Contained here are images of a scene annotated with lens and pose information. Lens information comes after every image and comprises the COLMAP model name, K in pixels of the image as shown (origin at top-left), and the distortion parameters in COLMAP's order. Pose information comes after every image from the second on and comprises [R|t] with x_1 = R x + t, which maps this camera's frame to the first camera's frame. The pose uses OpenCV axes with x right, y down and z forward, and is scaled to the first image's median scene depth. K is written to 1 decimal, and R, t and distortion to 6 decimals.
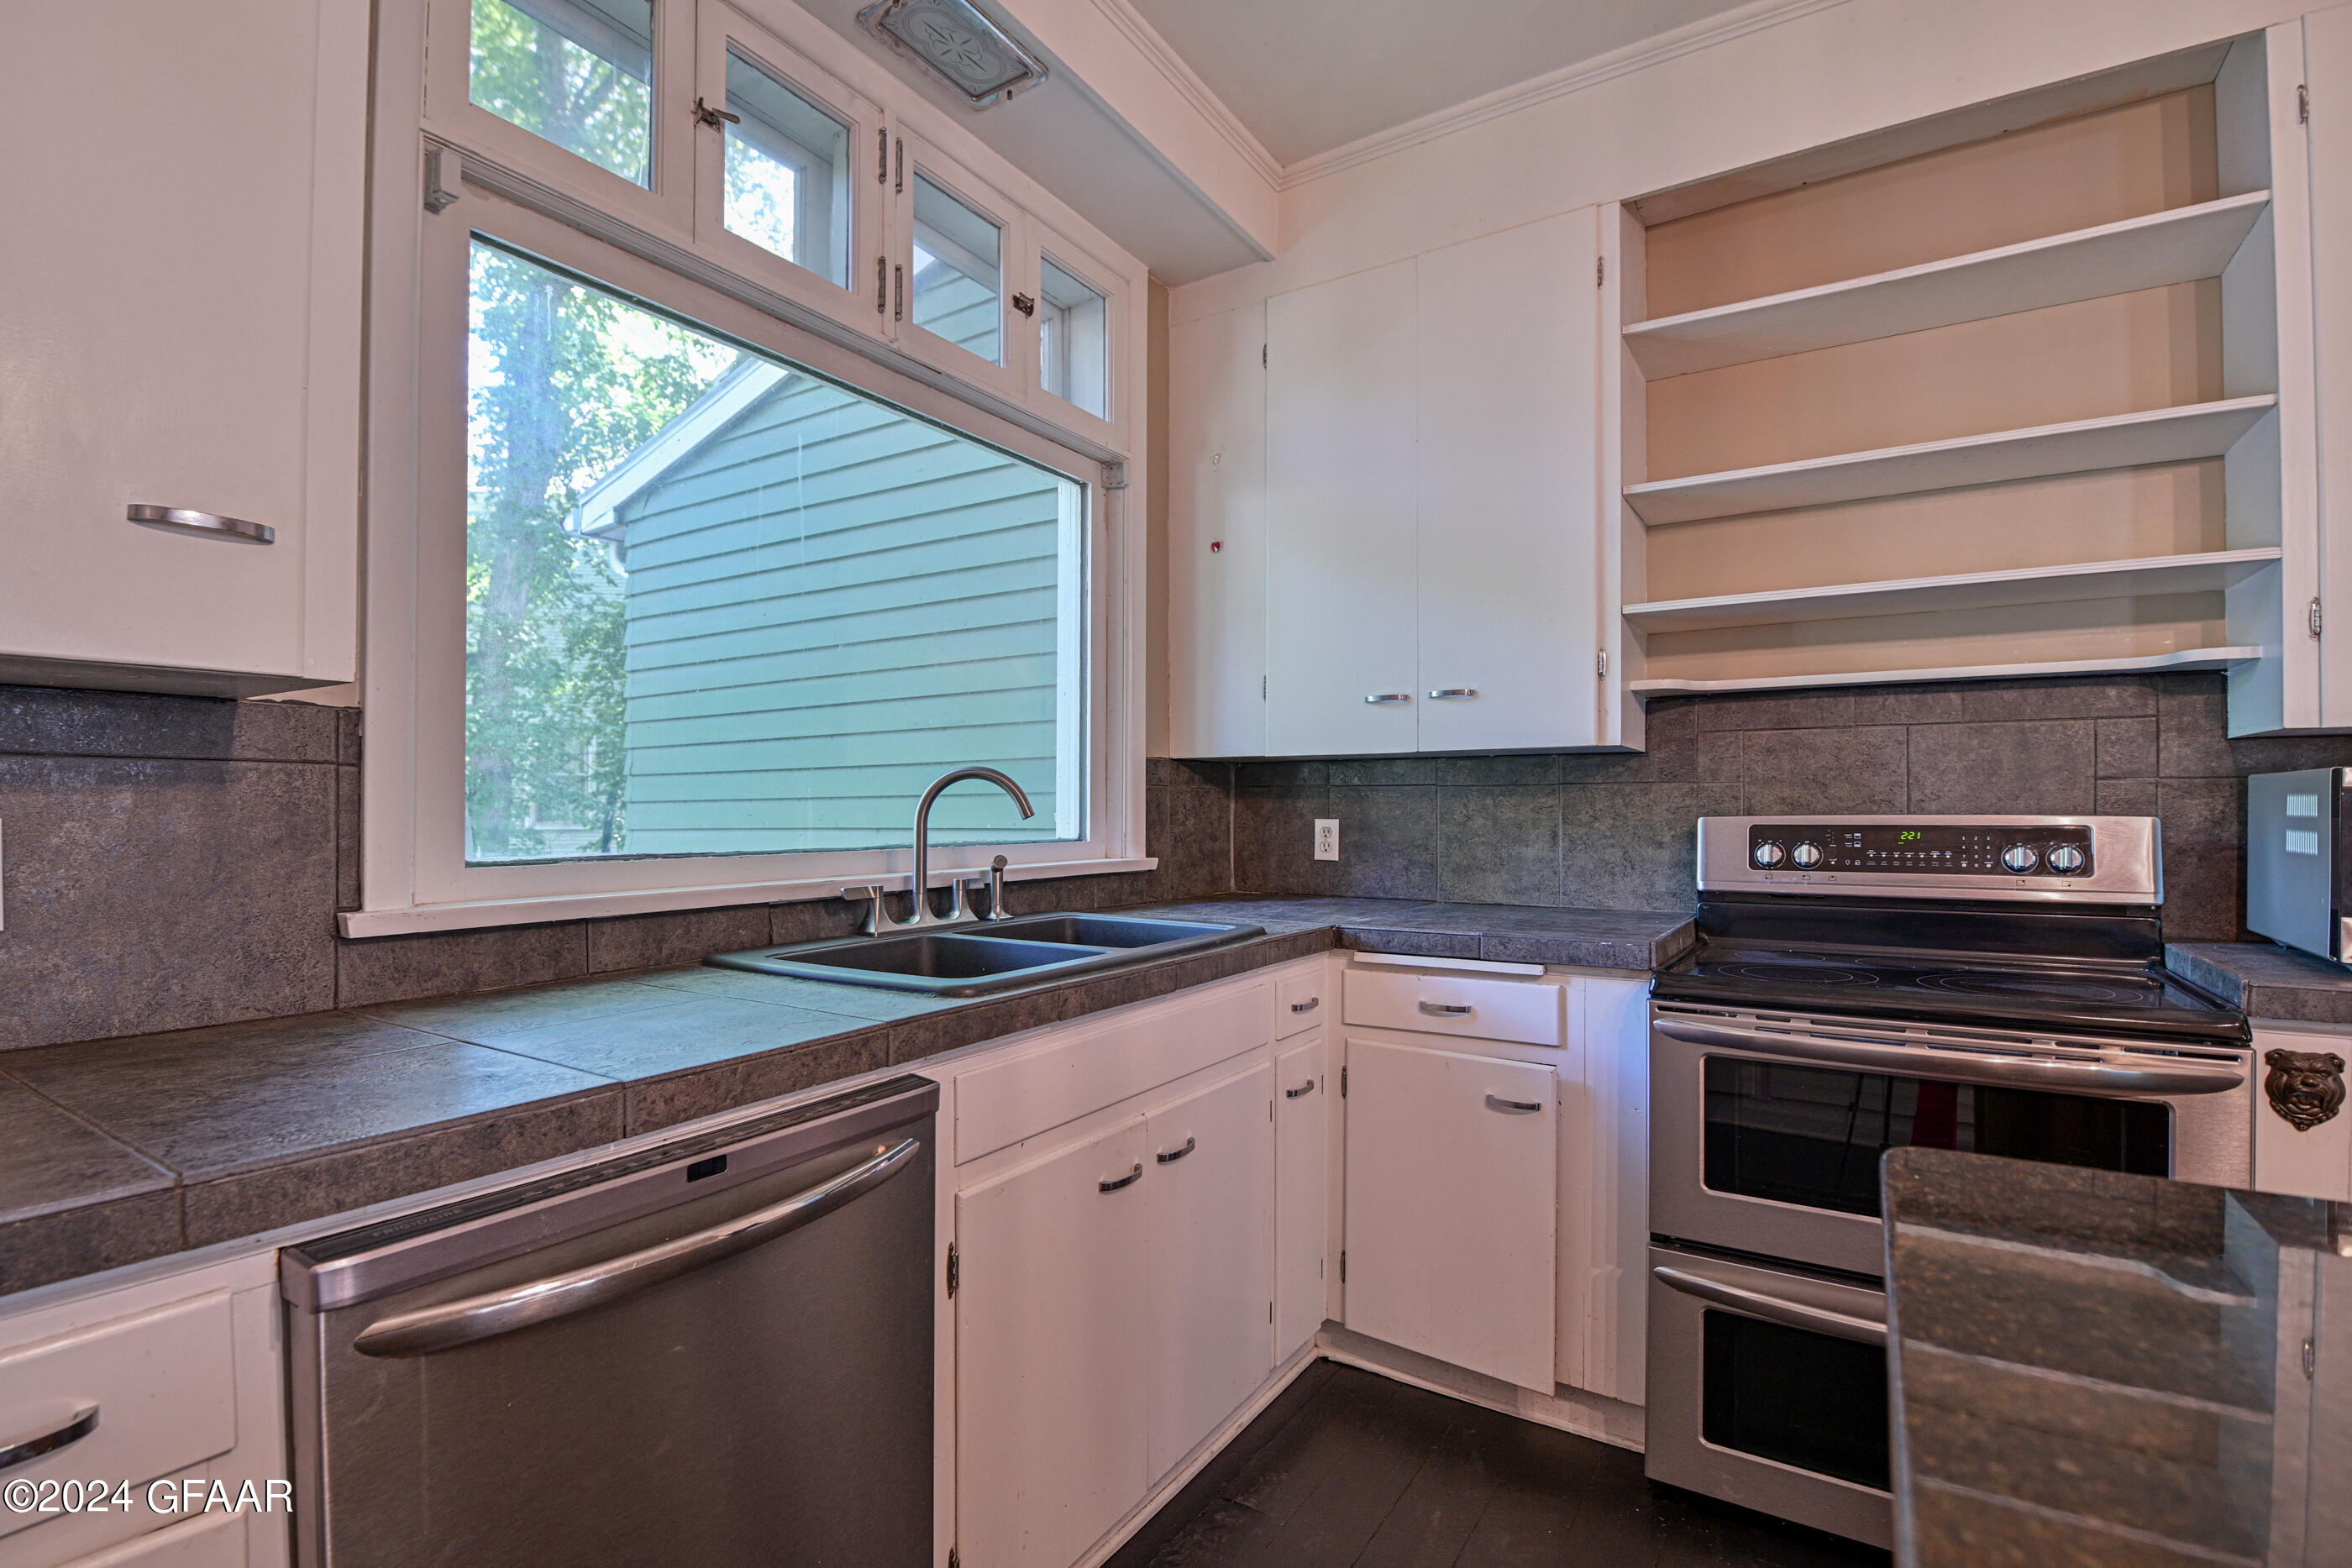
lens RADIAL K [[1043.8, 0, 1177.1], [0, 1043.8, 808.8], [0, 0, 1]] dist [-0.001437, -0.009565]
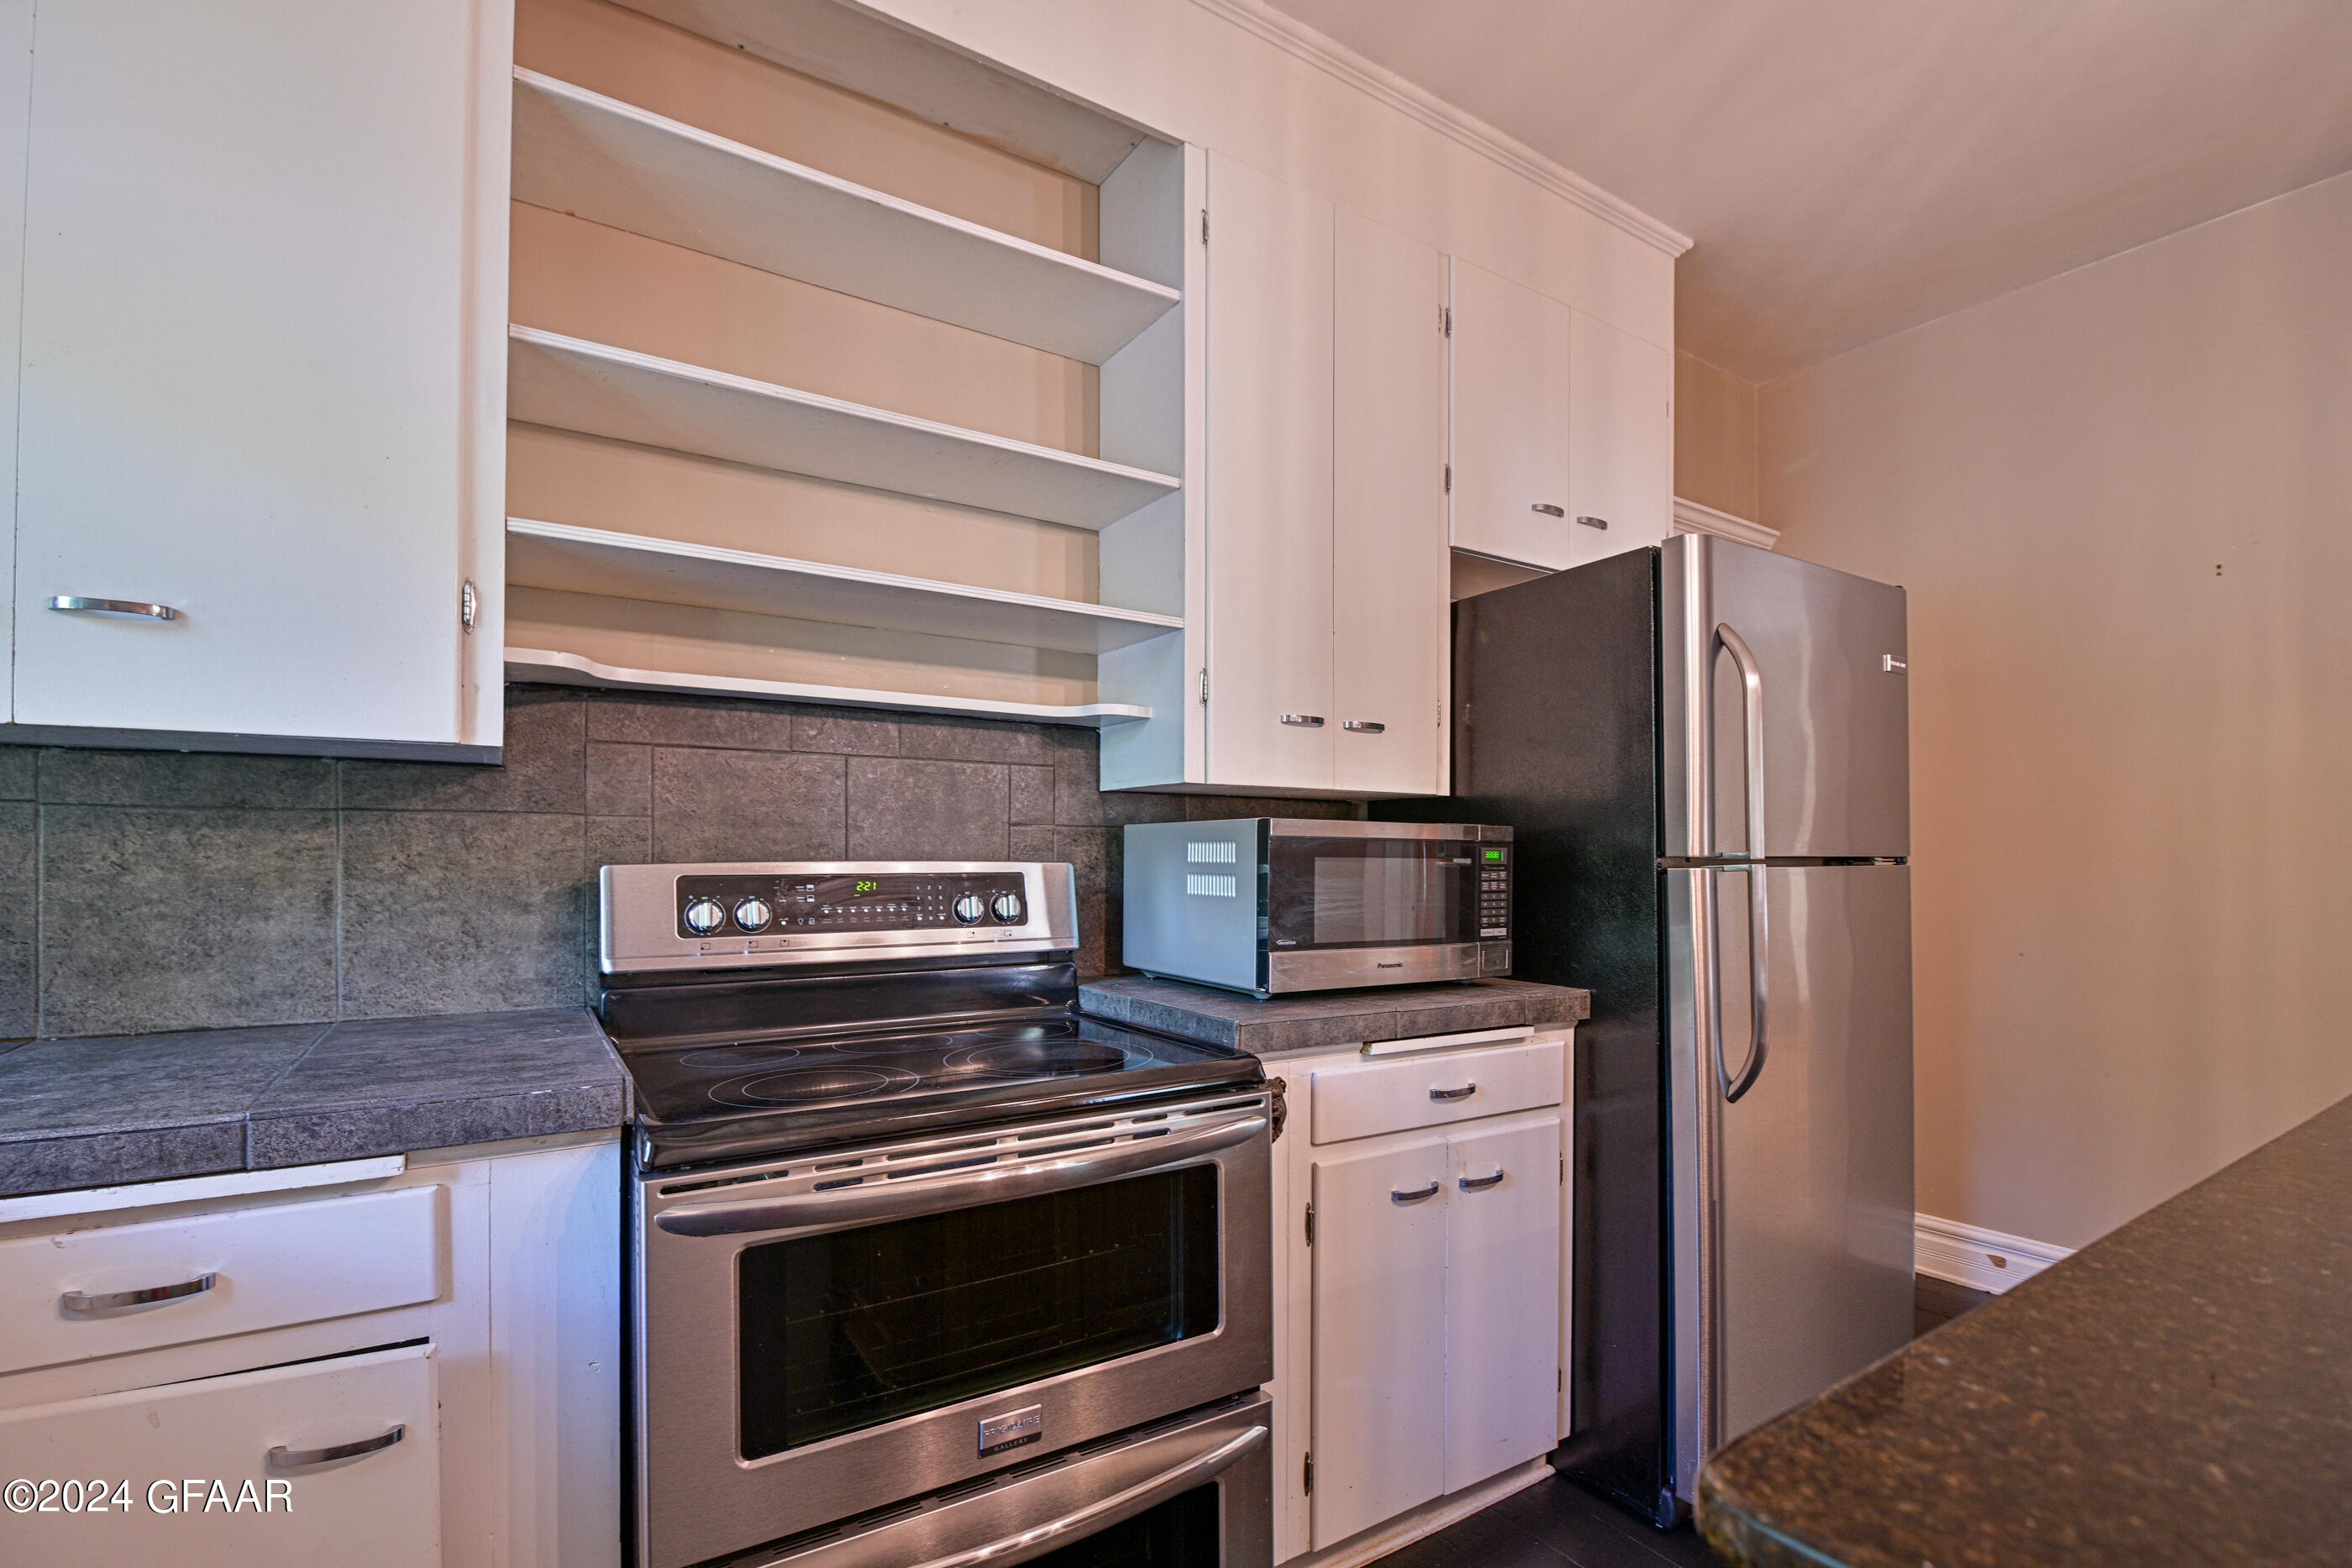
lens RADIAL K [[1057.2, 0, 1183.4], [0, 1057.2, 851.5], [0, 0, 1]] dist [-0.000422, -0.009483]
pose [[0.414472, 0.007890, 0.910028, 0.033799], [-0.003441, 0.999969, -0.007103, 0.002880], [-0.910056, -0.000188, 0.414486, 0.404207]]
